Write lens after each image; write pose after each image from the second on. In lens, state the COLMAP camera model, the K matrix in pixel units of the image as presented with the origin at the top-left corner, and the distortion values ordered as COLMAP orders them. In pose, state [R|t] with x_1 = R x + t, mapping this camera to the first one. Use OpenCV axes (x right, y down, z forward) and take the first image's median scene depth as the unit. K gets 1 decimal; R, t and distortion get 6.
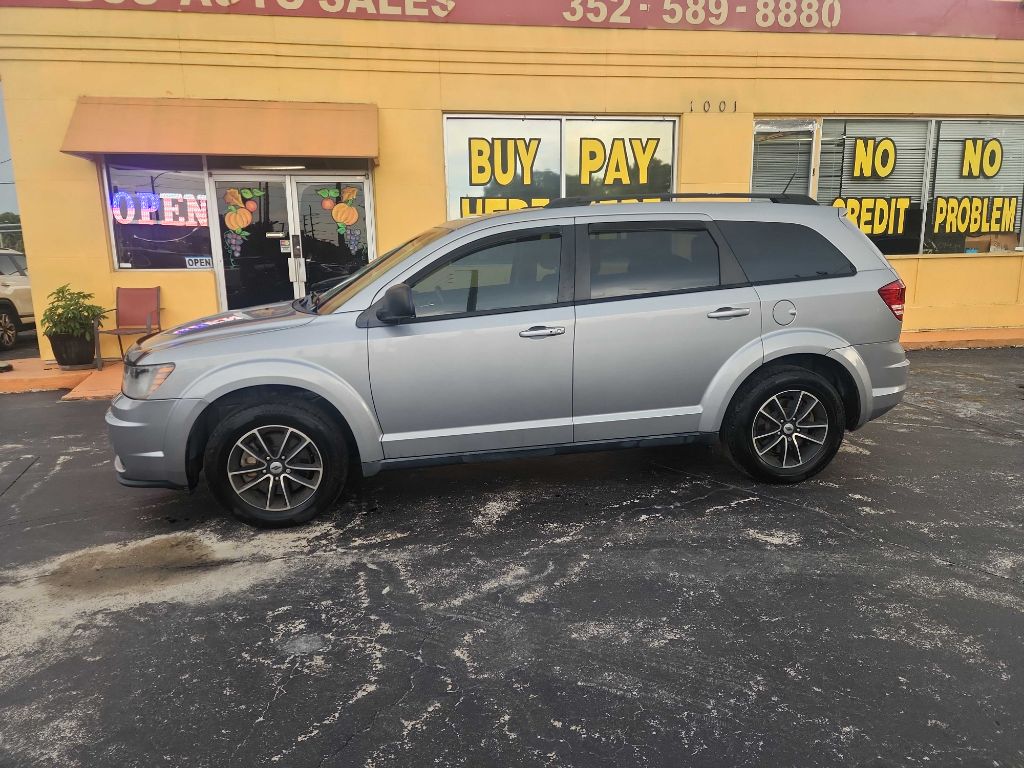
lens RADIAL K [[674.8, 0, 513.3], [0, 674.8, 386.5], [0, 0, 1]] dist [0.066969, -0.049410]
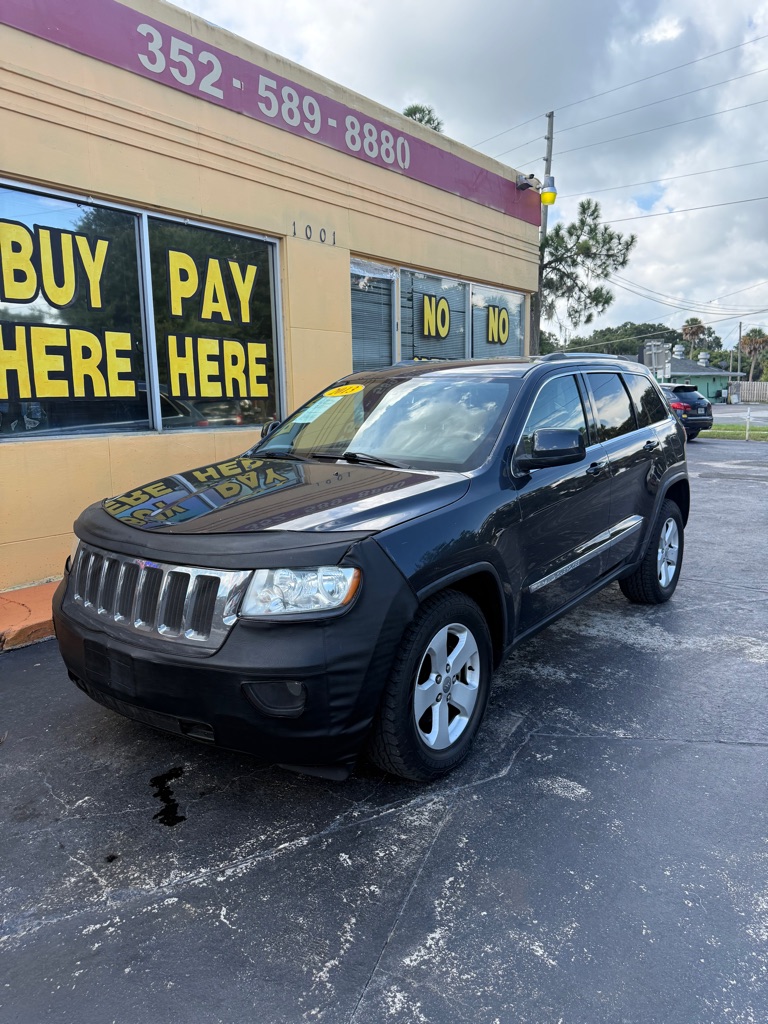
lens RADIAL K [[721.8, 0, 384.1], [0, 721.8, 511.4], [0, 0, 1]] dist [0.053960, -0.065157]
pose [[0.731420, -0.101426, 0.674342, -0.262203], [0.134437, 0.990917, 0.003225, -0.083611], [-0.668544, 0.088298, 0.738412, 0.361333]]
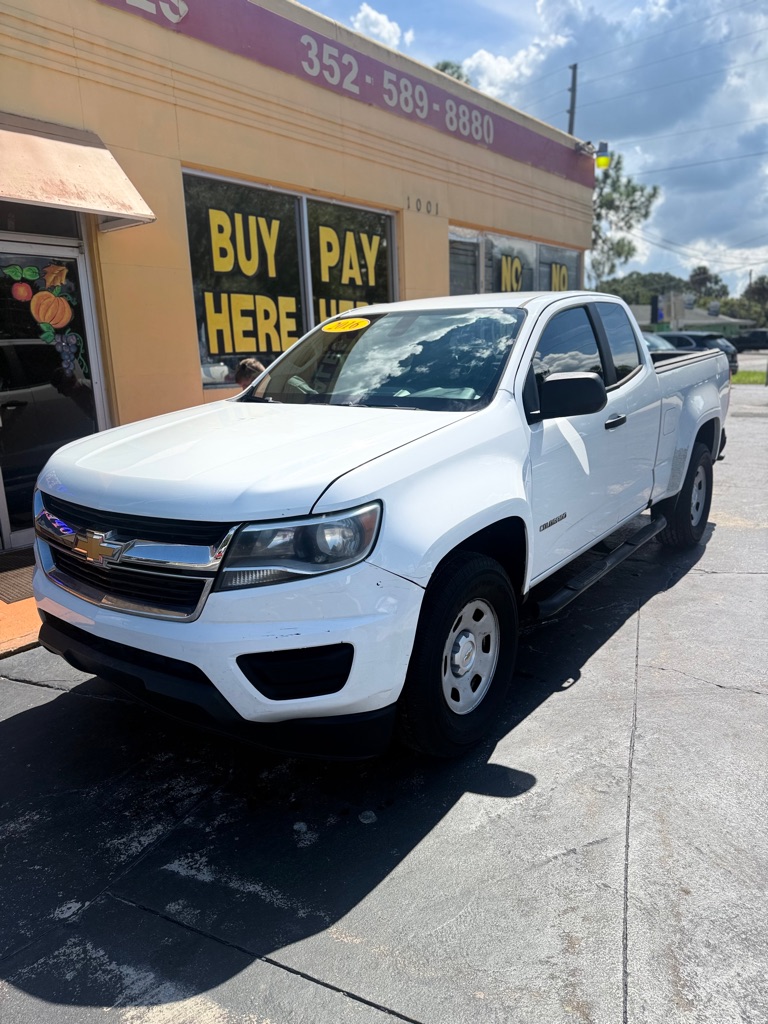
lens RADIAL K [[718.5, 0, 386.6], [0, 718.5, 515.3], [0, 0, 1]] dist [0.050779, -0.059325]
pose [[0.730352, -0.160043, 0.664057, -0.482017], [0.157288, 0.985444, 0.064509, -0.068907], [-0.664715, 0.057334, 0.744894, 0.335699]]
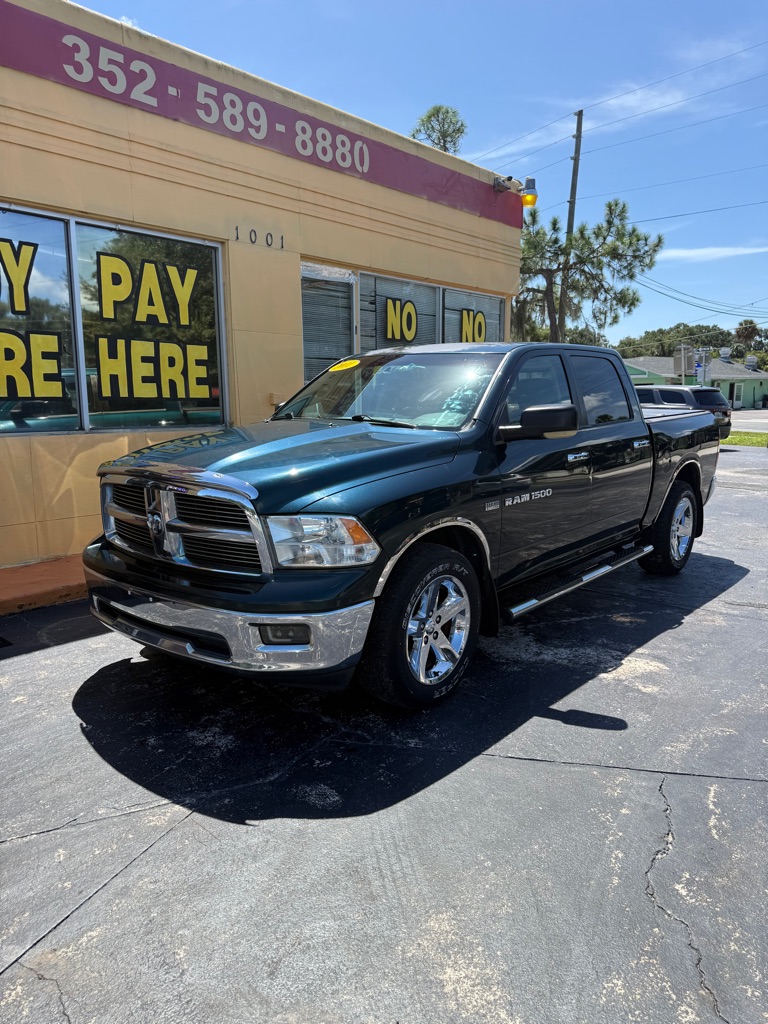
lens RADIAL K [[718.5, 0, 386.6], [0, 718.5, 515.3], [0, 0, 1]] dist [0.050779, -0.059325]
pose [[0.773193, -0.088568, 0.627956, -0.163977], [0.111739, 0.993734, 0.002575, -0.071987], [-0.624250, 0.068176, 0.778245, 0.273404]]
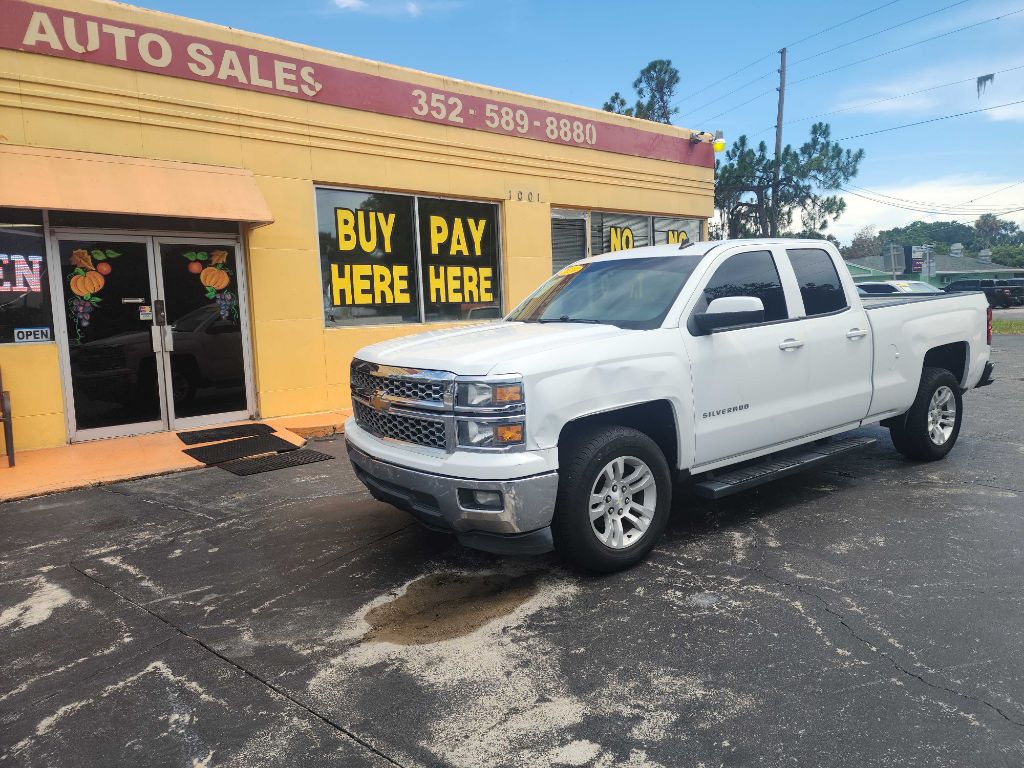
lens RADIAL K [[675.2, 0, 511.5], [0, 675.2, 371.7], [0, 0, 1]] dist [0.077328, -0.063794]
pose [[0.863485, -0.063781, 0.500325, -0.372022], [0.122729, 0.988727, -0.085770, 0.005576], [-0.489214, 0.135466, 0.861579, 0.002829]]
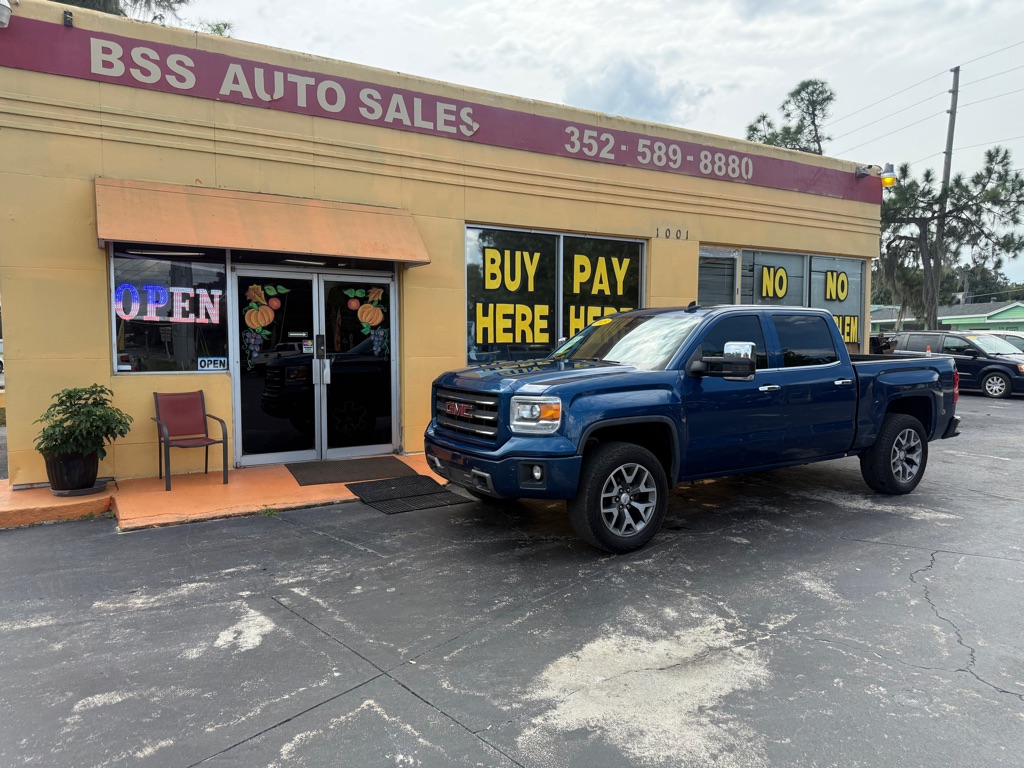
lens RADIAL K [[712.0, 0, 512.6], [0, 712.0, 393.1], [0, 0, 1]] dist [0.082691, -0.110377]
pose [[0.929622, -0.010157, 0.368374, -0.430838], [0.055425, 0.992103, -0.112515, -0.017154], [-0.364322, 0.125013, 0.922844, 0.002851]]
